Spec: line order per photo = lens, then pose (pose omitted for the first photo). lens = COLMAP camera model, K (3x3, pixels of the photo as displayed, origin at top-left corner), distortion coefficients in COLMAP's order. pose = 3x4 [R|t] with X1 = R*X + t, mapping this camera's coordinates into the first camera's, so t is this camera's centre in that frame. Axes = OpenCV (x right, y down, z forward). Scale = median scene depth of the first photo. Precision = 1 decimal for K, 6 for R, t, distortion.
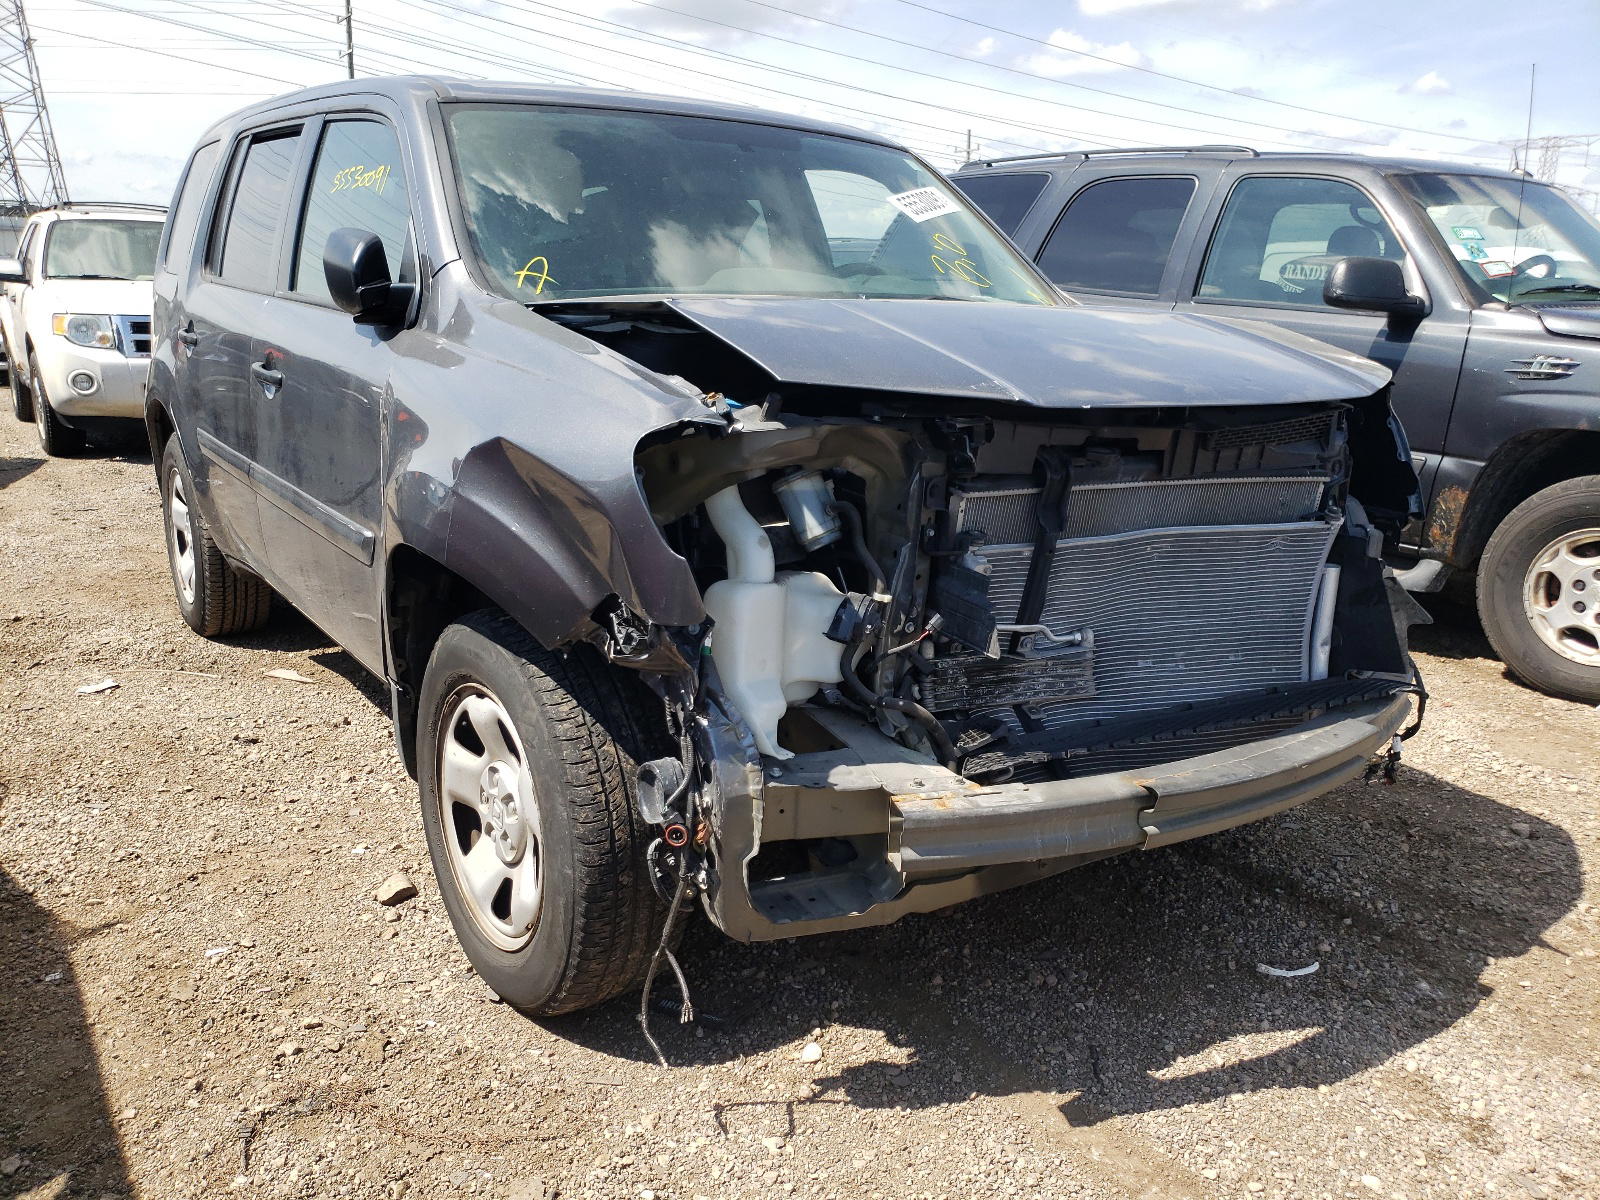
lens RADIAL K [[1218.0, 0, 800.0], [0, 1218.0, 600.0], [0, 0, 1]] dist [0.004804, 0.000451]
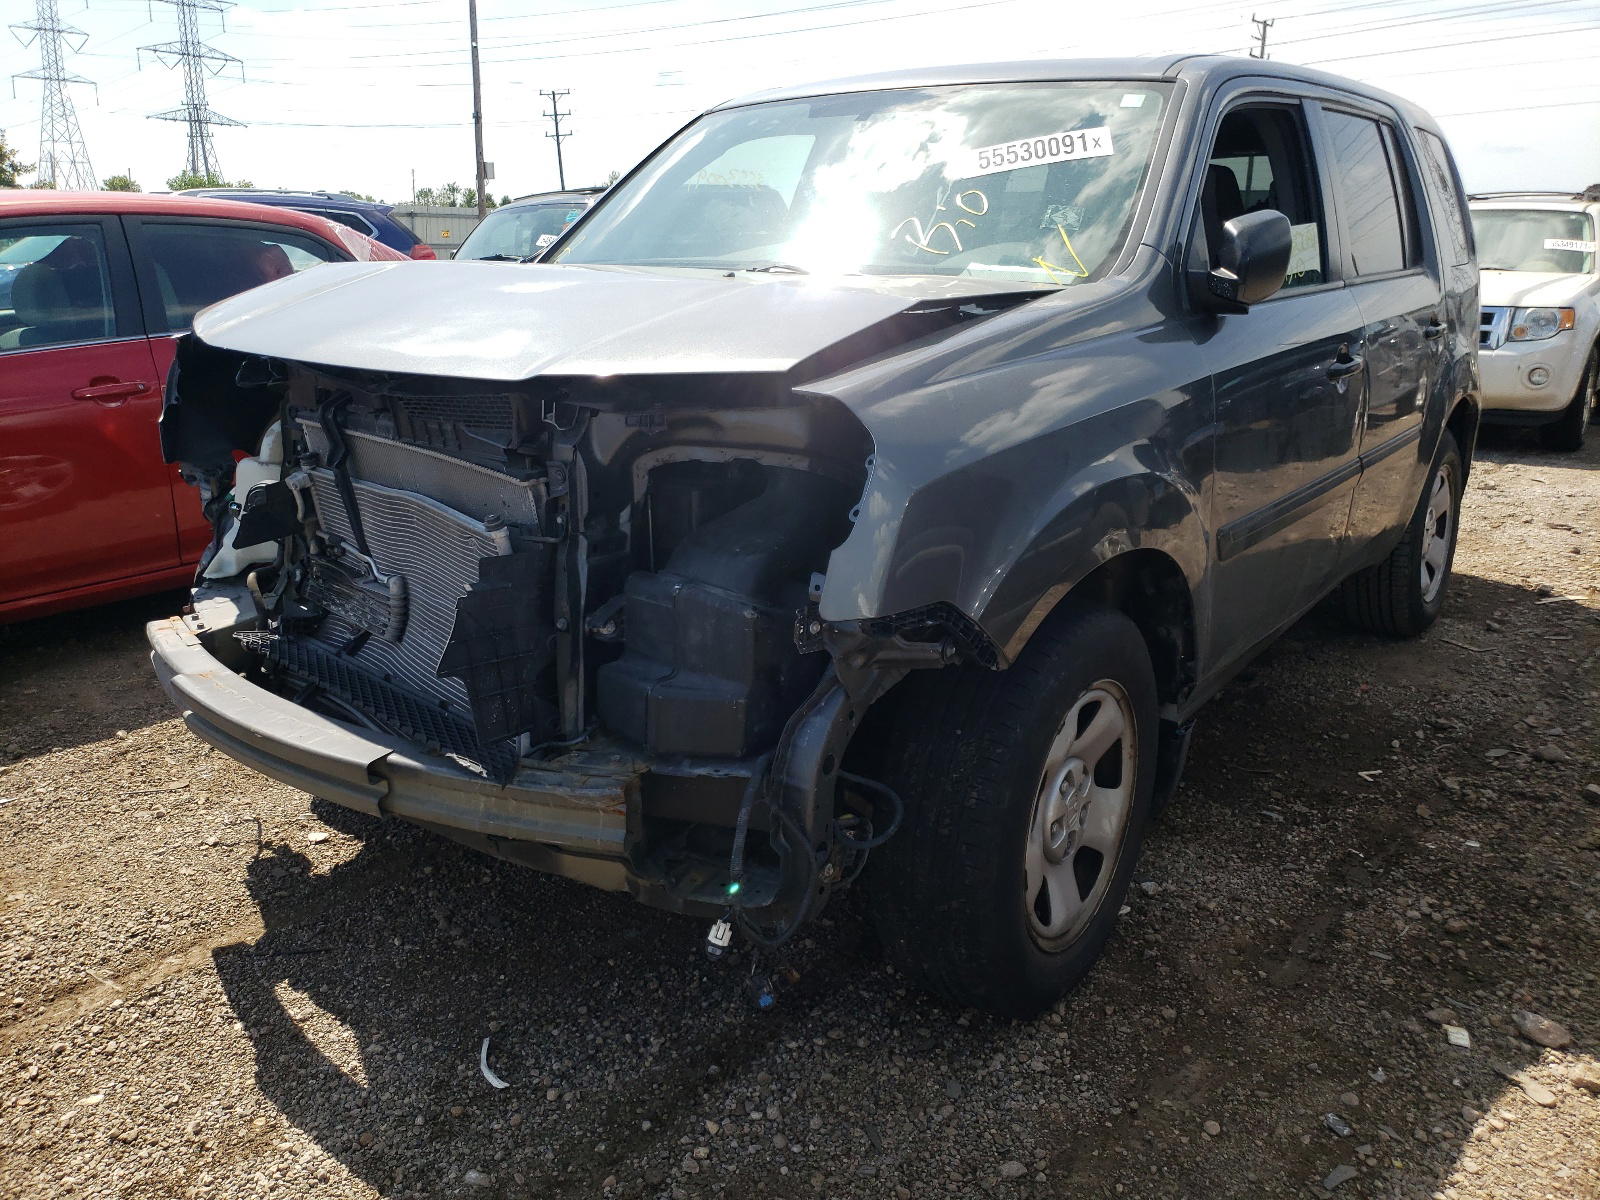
lens RADIAL K [[1213.2, 0, 798.7], [0, 1213.2, 559.6], [0, 0, 1]] dist [0.049316, -0.076155]
pose [[0.310469, 0.209145, -0.927290, 1.318345], [-0.232081, 0.962653, 0.139417, -0.218432], [0.921818, 0.171922, 0.347412, 0.958973]]
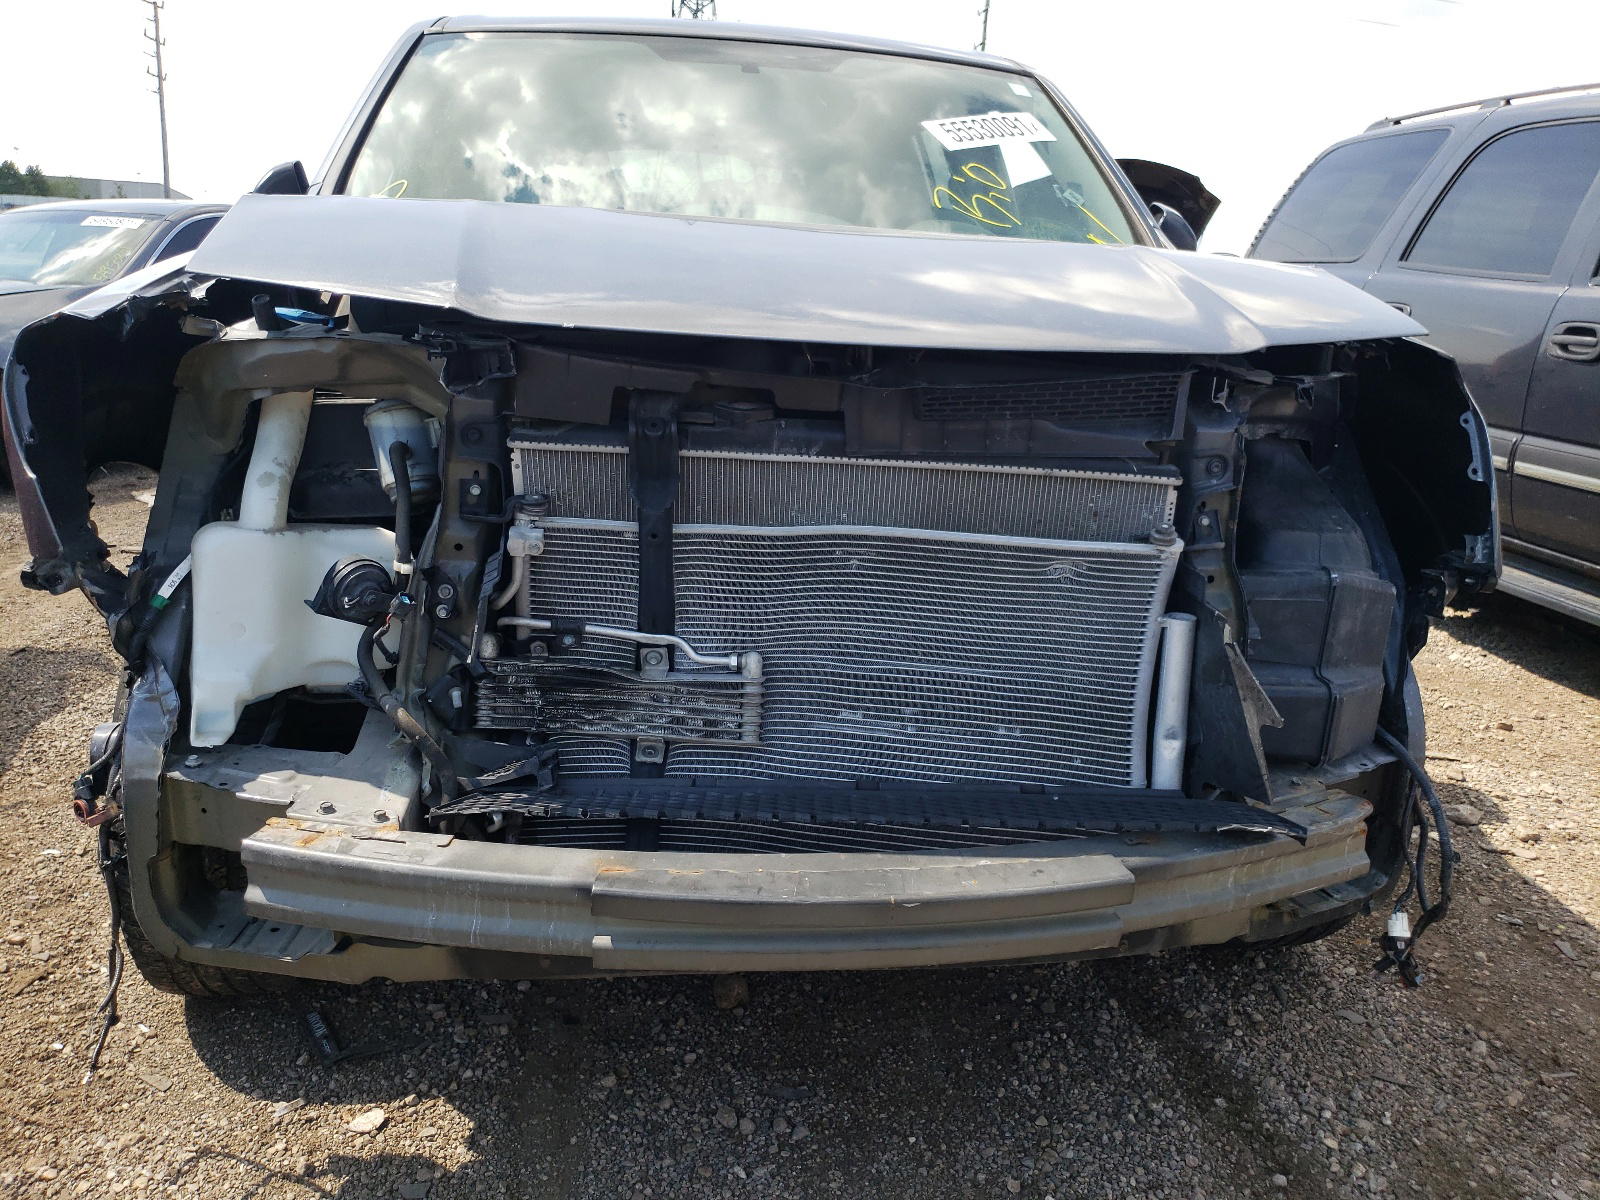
lens RADIAL K [[1213.2, 0, 798.7], [0, 1213.2, 559.6], [0, 0, 1]] dist [0.049316, -0.076155]
pose [[0.902324, 0.109757, -0.416852, 0.560171], [-0.124450, 0.992192, -0.008143, -0.029418], [0.412703, 0.059225, 0.908938, 0.350343]]
